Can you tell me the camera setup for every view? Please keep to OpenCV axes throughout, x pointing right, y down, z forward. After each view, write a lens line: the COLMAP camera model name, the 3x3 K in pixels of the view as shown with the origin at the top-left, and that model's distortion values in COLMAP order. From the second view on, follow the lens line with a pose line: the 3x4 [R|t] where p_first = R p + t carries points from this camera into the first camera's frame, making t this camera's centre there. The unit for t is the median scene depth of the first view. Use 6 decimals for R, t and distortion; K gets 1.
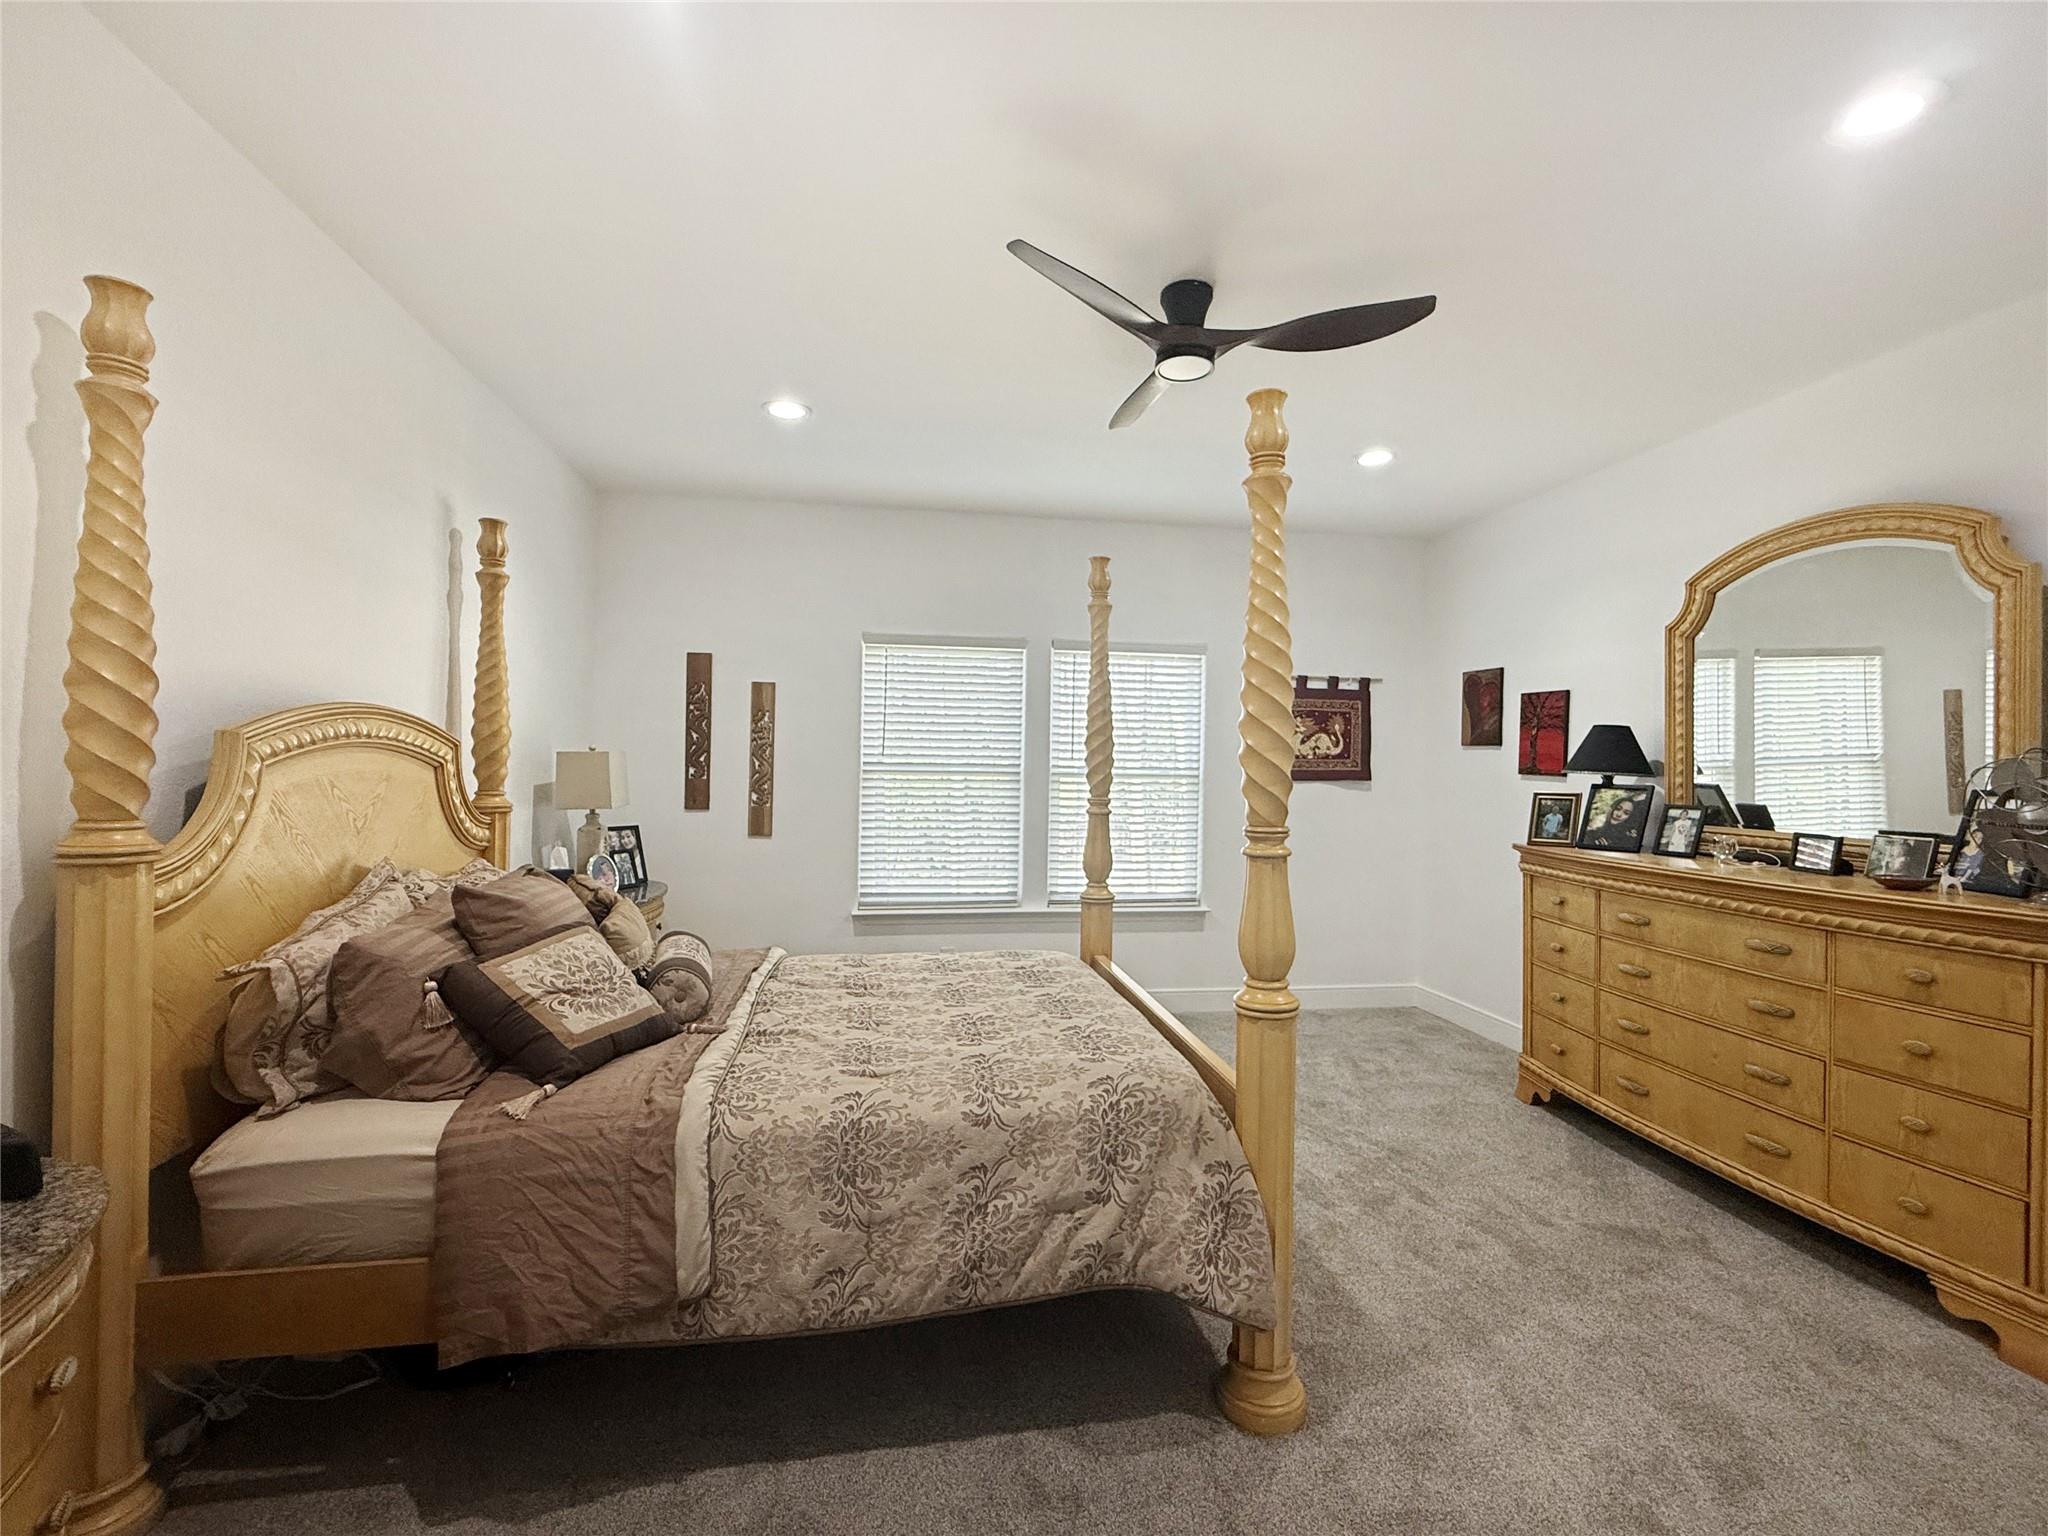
lens RADIAL K [[892.3, 0, 1023.6], [0, 892.3, 768.3], [0, 0, 1]] dist [-0.004715, -0.000167]
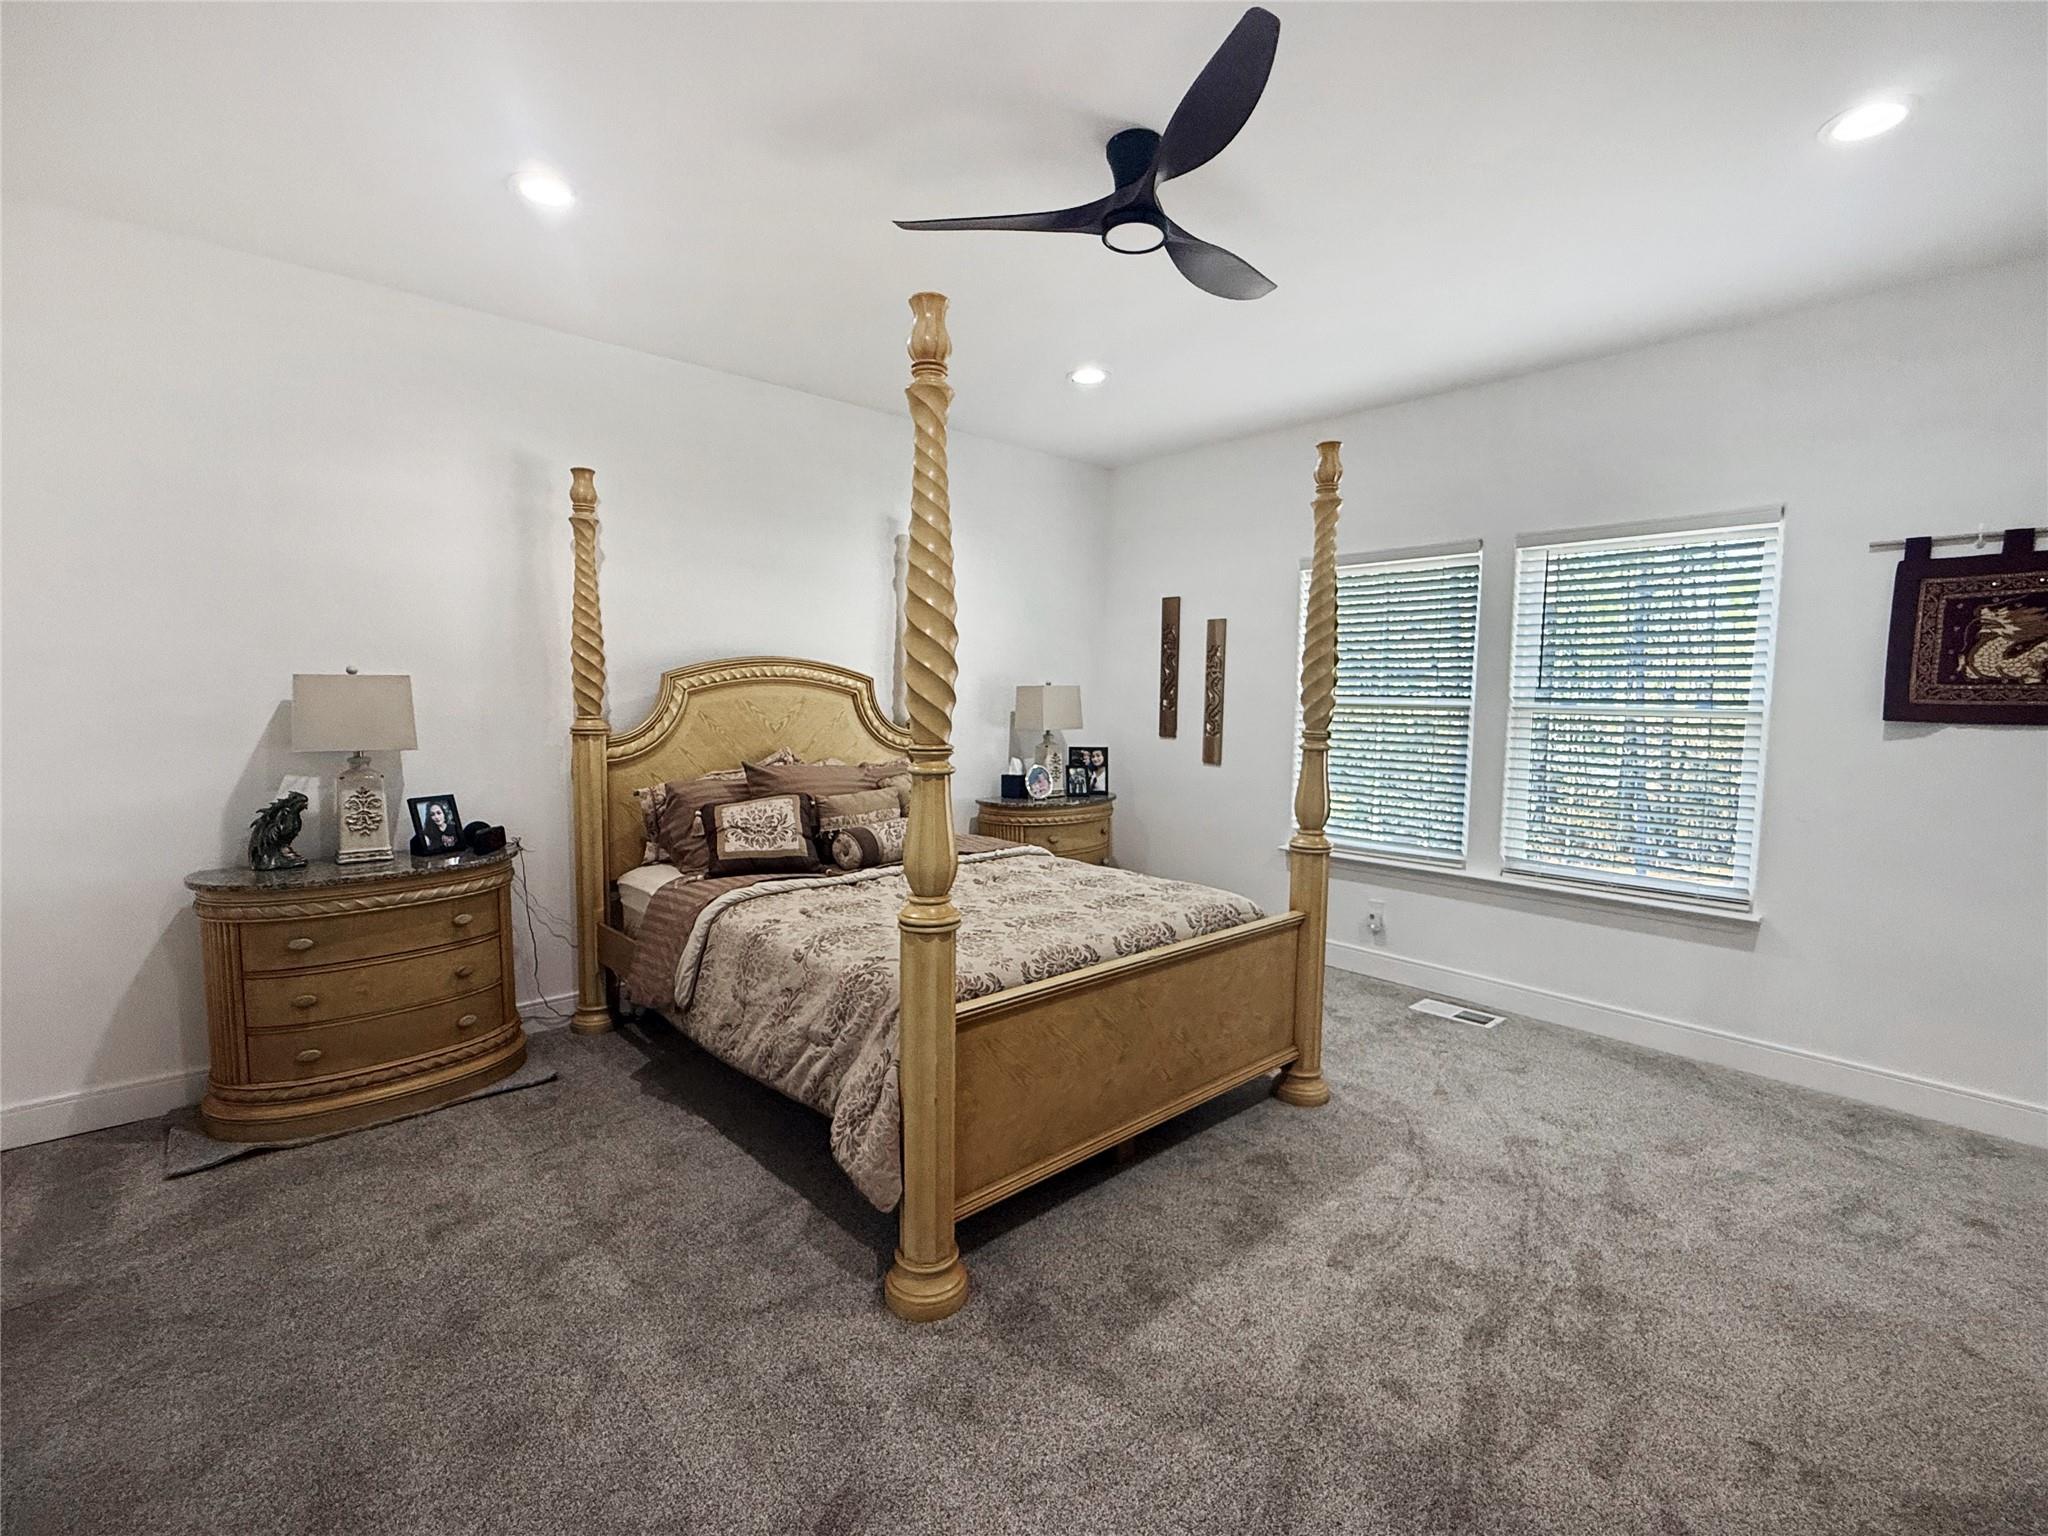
lens RADIAL K [[892.3, 0, 1022.7], [0, 892.3, 765.8], [0, 0, 1]] dist [-0.004715, -0.000167]
pose [[0.559637, 0.060598, -0.826520, 0.533599], [-0.008845, 0.997703, 0.067160, 0.009366], [0.828691, -0.030275, 0.558887, 0.241390]]
